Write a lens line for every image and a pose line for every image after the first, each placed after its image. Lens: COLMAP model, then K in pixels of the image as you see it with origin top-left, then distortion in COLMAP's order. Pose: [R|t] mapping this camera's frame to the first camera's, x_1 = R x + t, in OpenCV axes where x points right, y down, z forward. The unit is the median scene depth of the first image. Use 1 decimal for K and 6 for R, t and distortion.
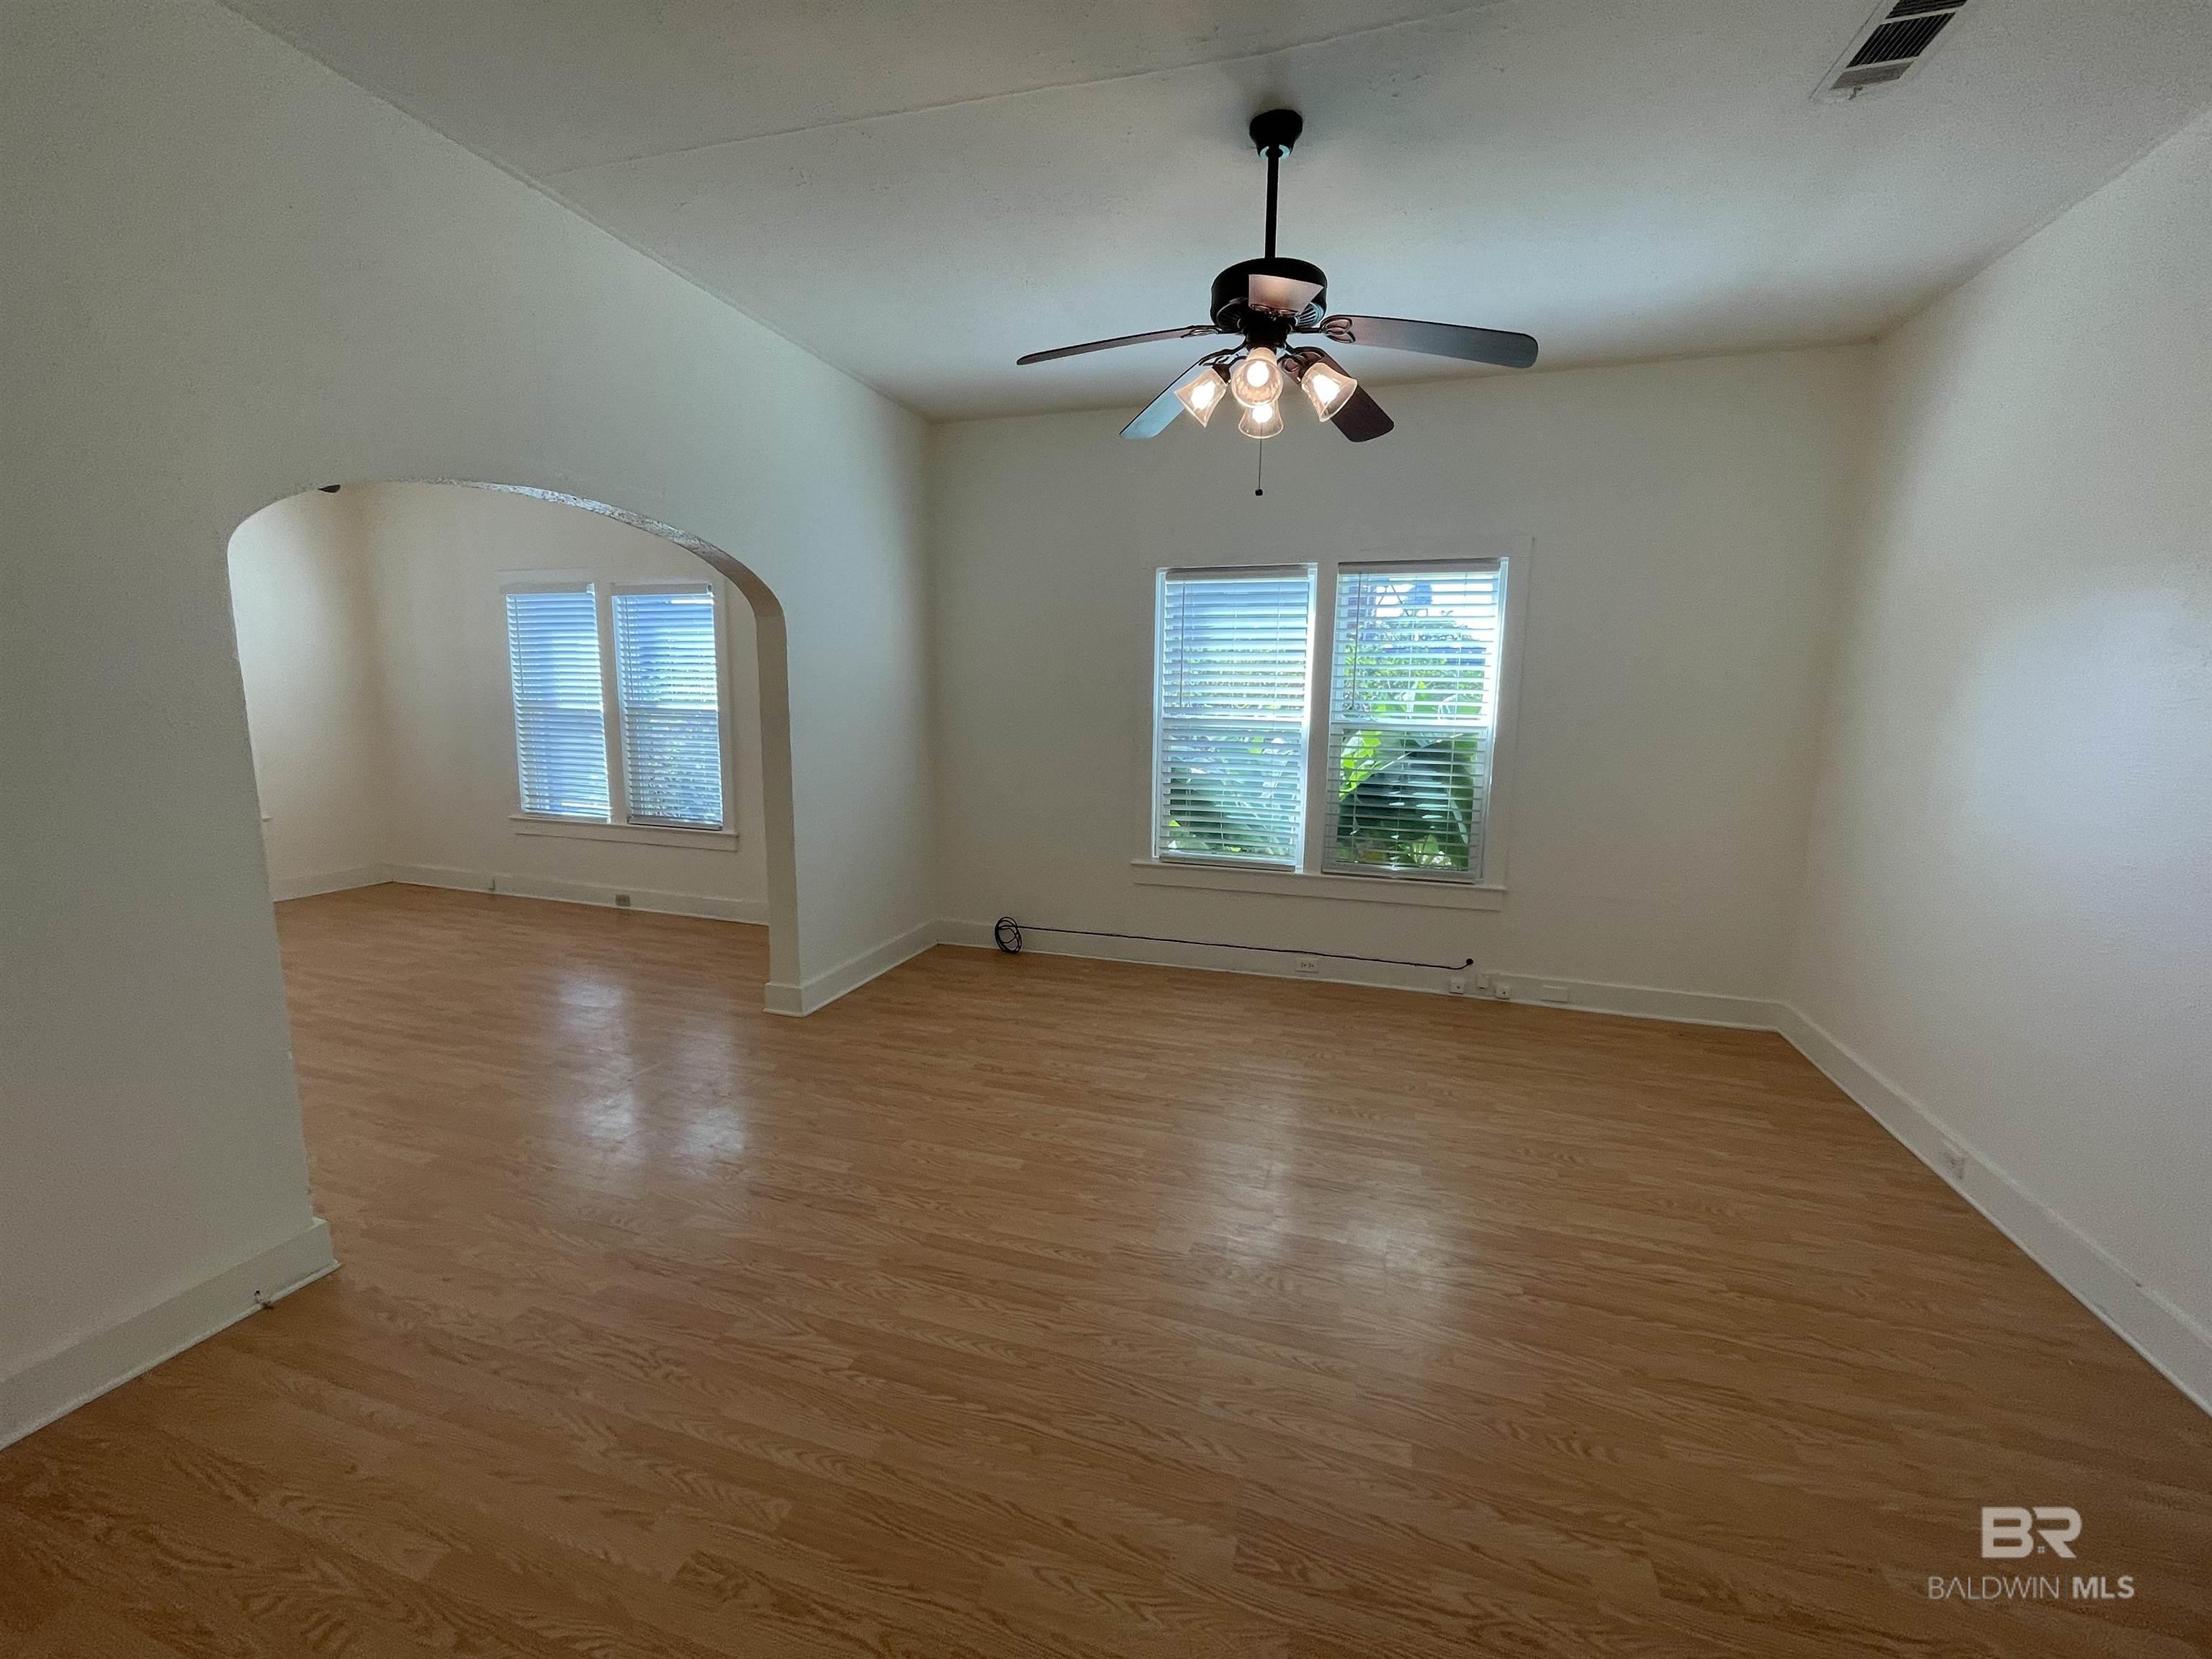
lens RADIAL K [[903.6, 0, 1061.2], [0, 903.6, 749.9], [0, 0, 1]] dist [-0.001370, 0.000118]
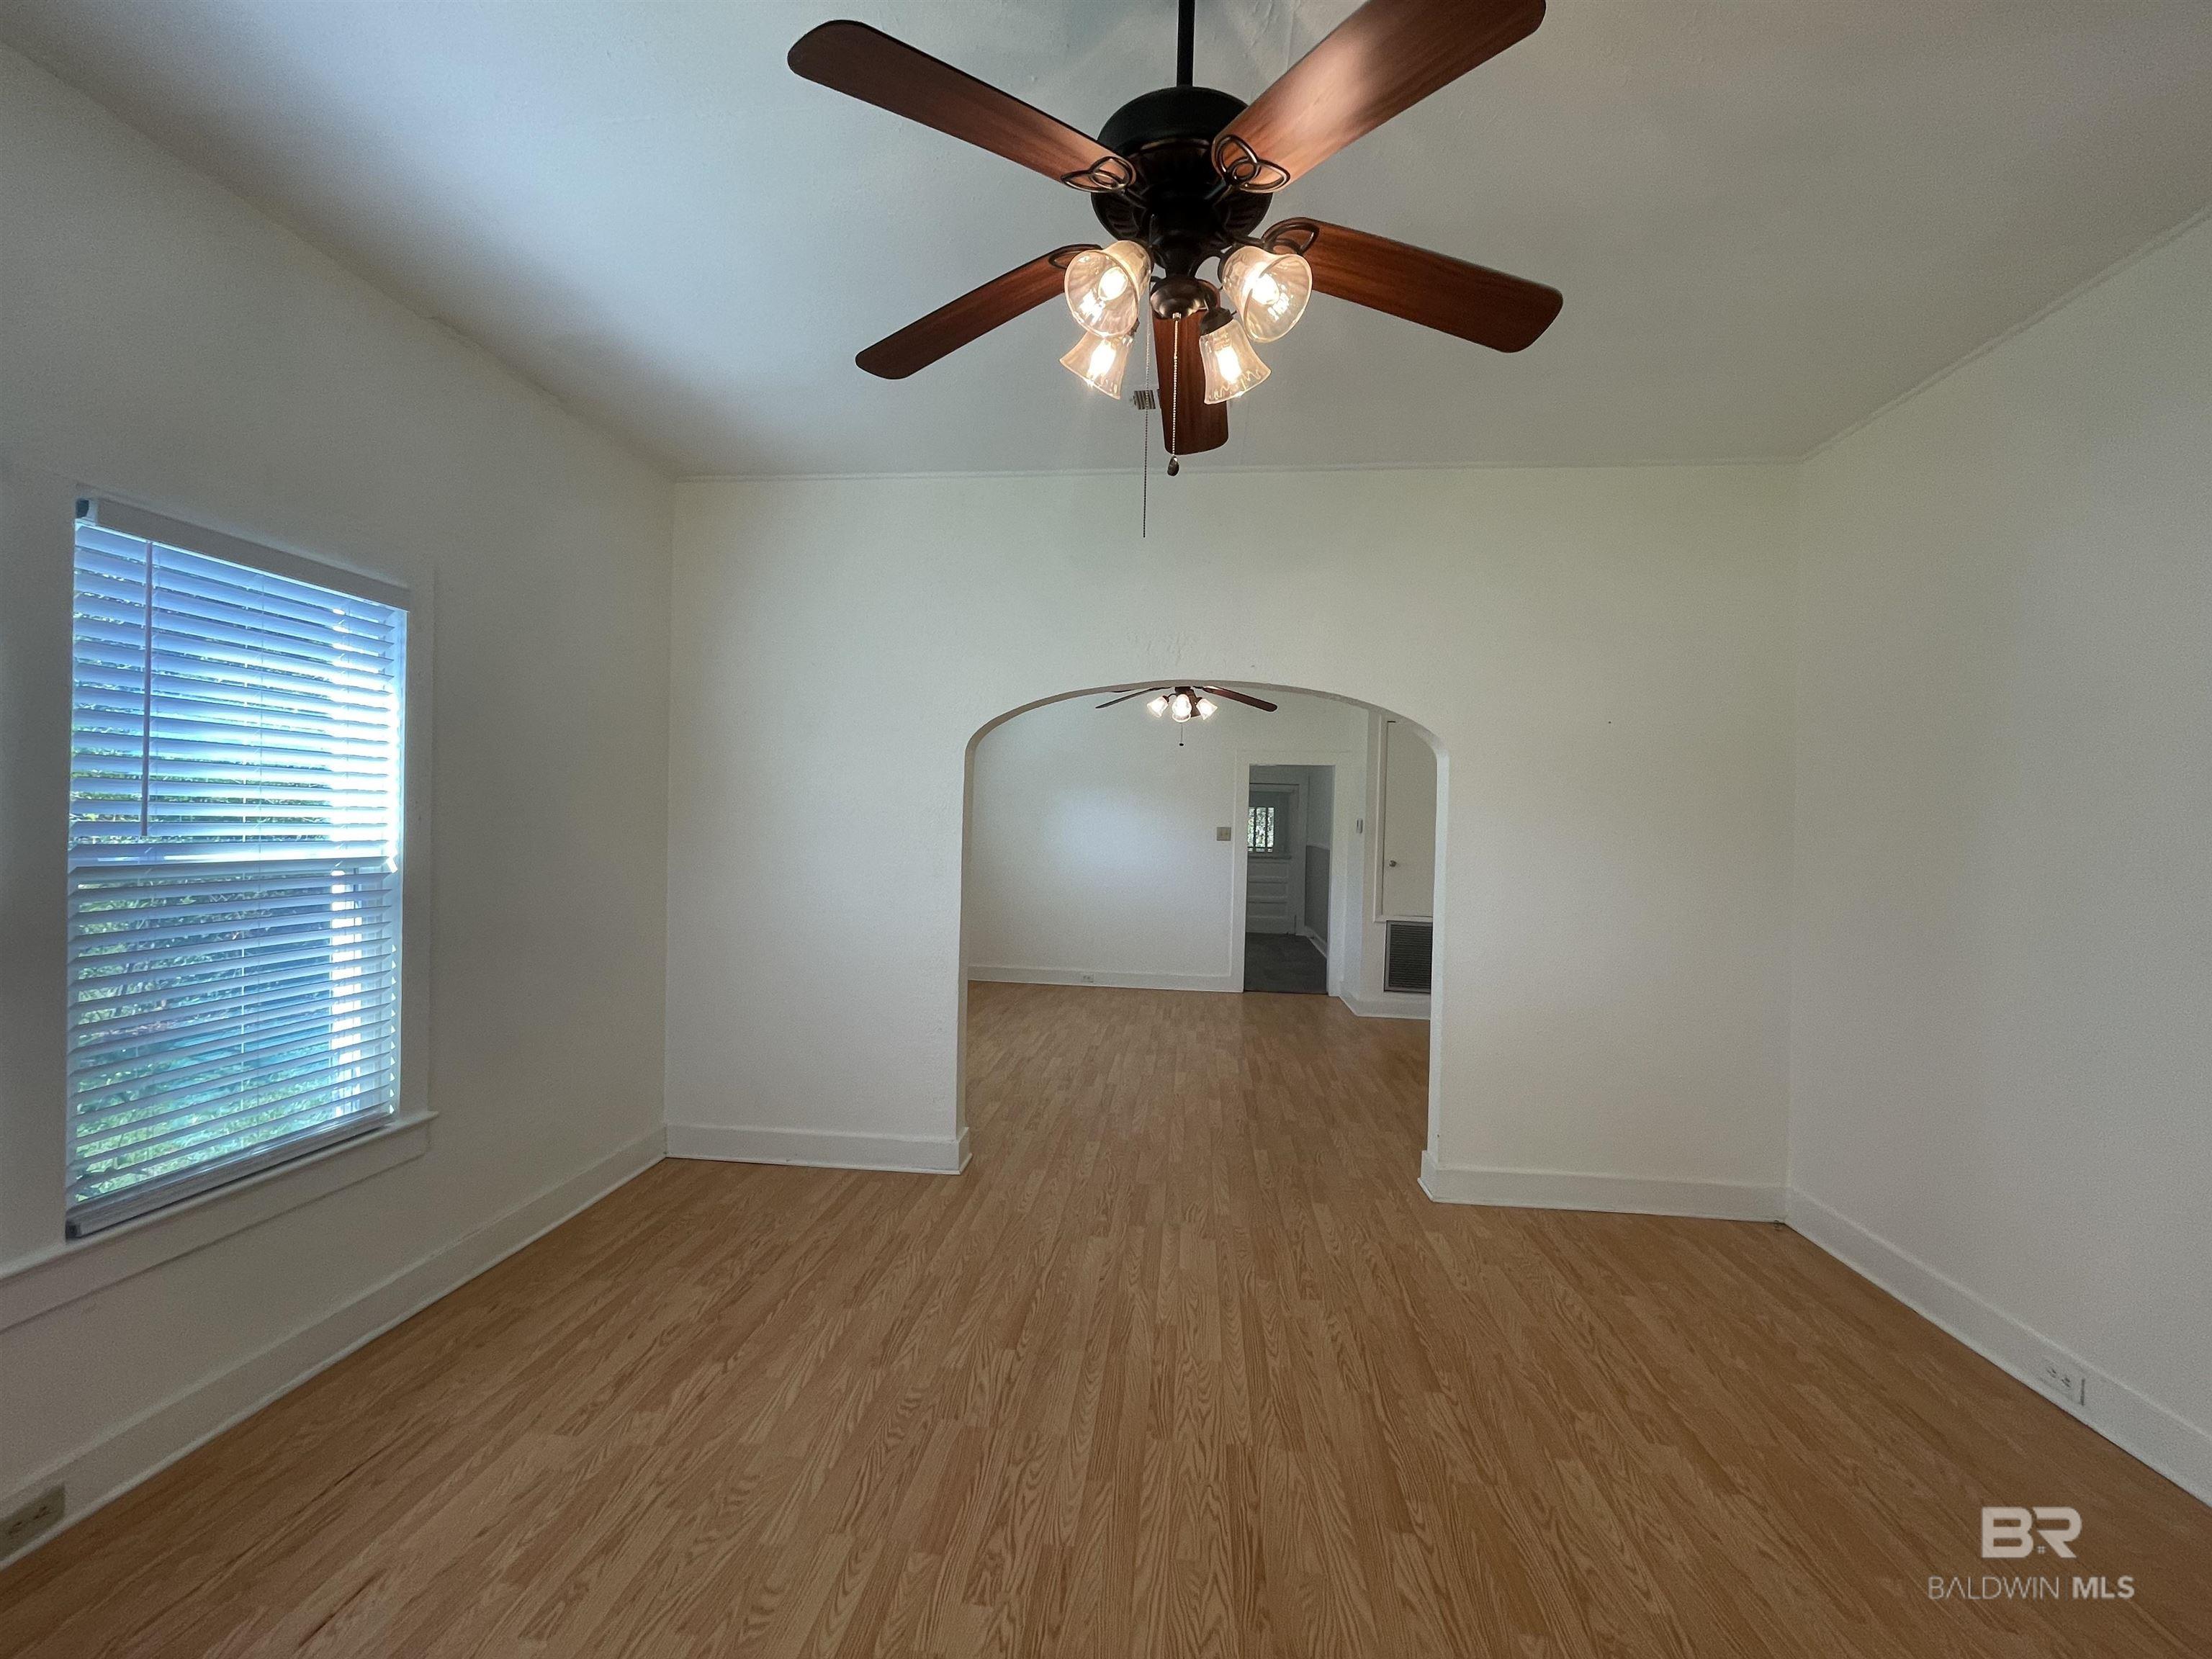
lens RADIAL K [[885.8, 0, 1136.6], [0, 885.8, 825.7], [0, 0, 1]] dist [-0.003306, -0.000316]
pose [[-0.246171, -0.021867, 0.968980, -1.475572], [0.035587, 0.998867, 0.031583, -0.099500], [-0.968573, 0.042258, -0.245114, 1.236694]]
